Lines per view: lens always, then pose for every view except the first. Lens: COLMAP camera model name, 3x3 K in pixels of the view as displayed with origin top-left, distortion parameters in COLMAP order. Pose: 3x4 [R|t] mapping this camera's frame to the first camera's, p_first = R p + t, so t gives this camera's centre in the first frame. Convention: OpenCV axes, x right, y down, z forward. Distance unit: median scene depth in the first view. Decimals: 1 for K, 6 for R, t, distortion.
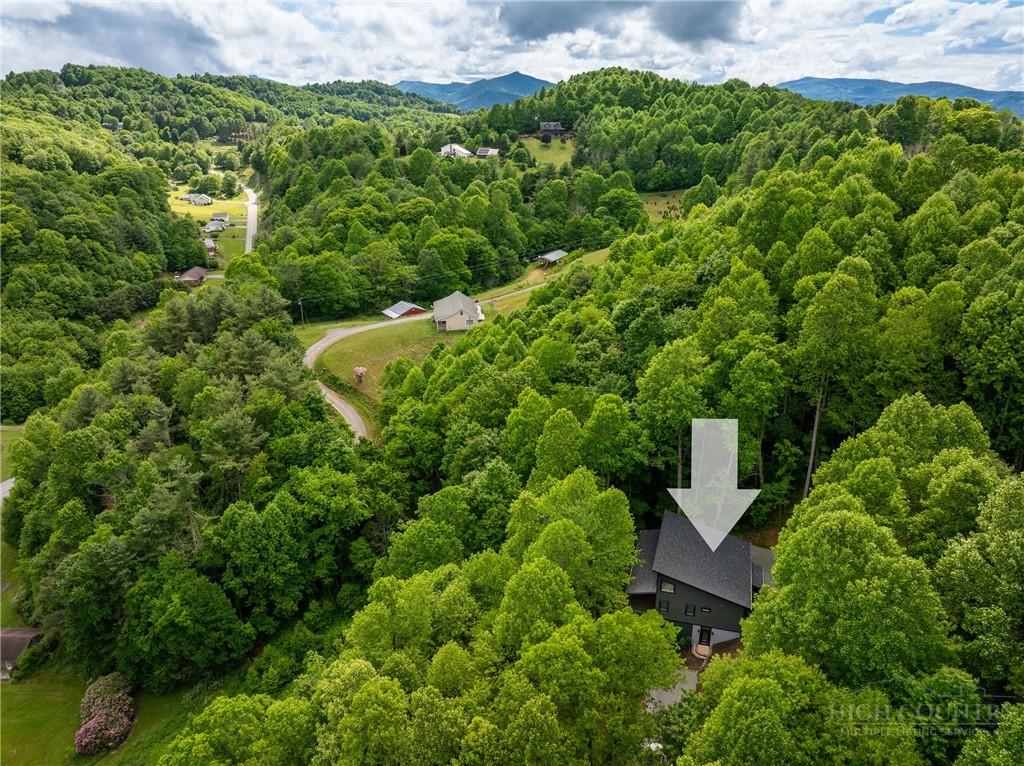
lens RADIAL K [[724.9, 0, 512.0], [0, 724.9, 383.0], [0, 0, 1]] dist [-0.038824, 0.005106]
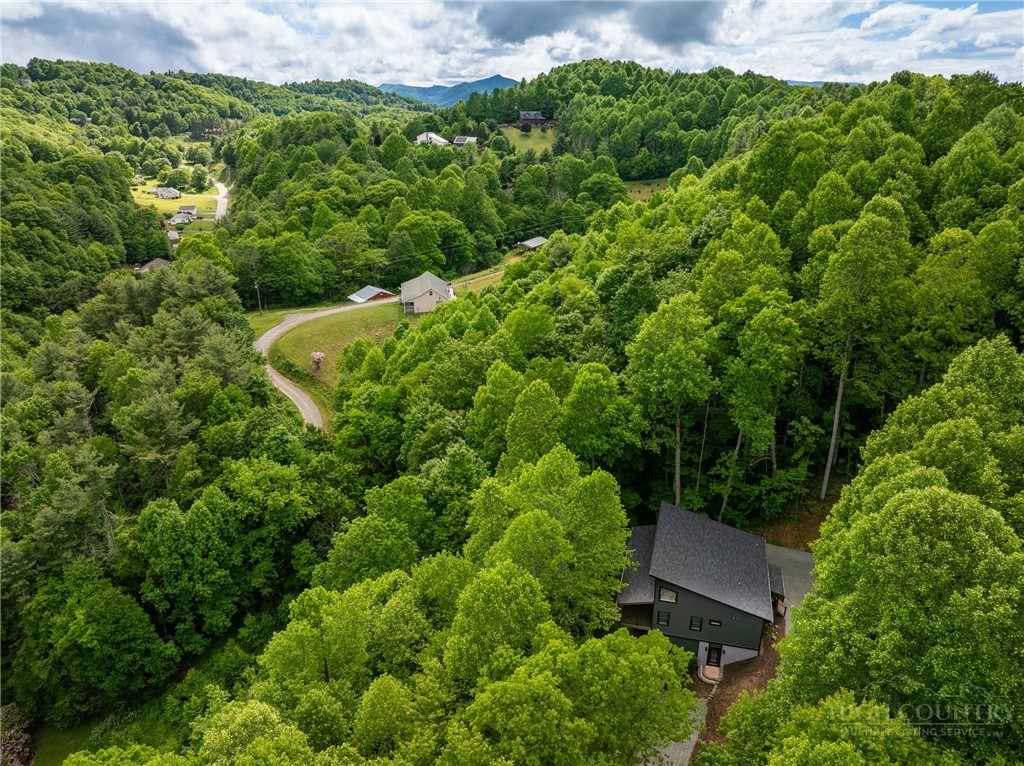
lens RADIAL K [[724.9, 0, 512.0], [0, 724.9, 383.0], [0, 0, 1]] dist [-0.038824, 0.005106]
pose [[0.999726, -0.007938, 0.022036, 0.017798], [0.008043, 0.999957, -0.004687, 0.033291], [-0.021998, 0.004863, 0.999746, 0.136798]]
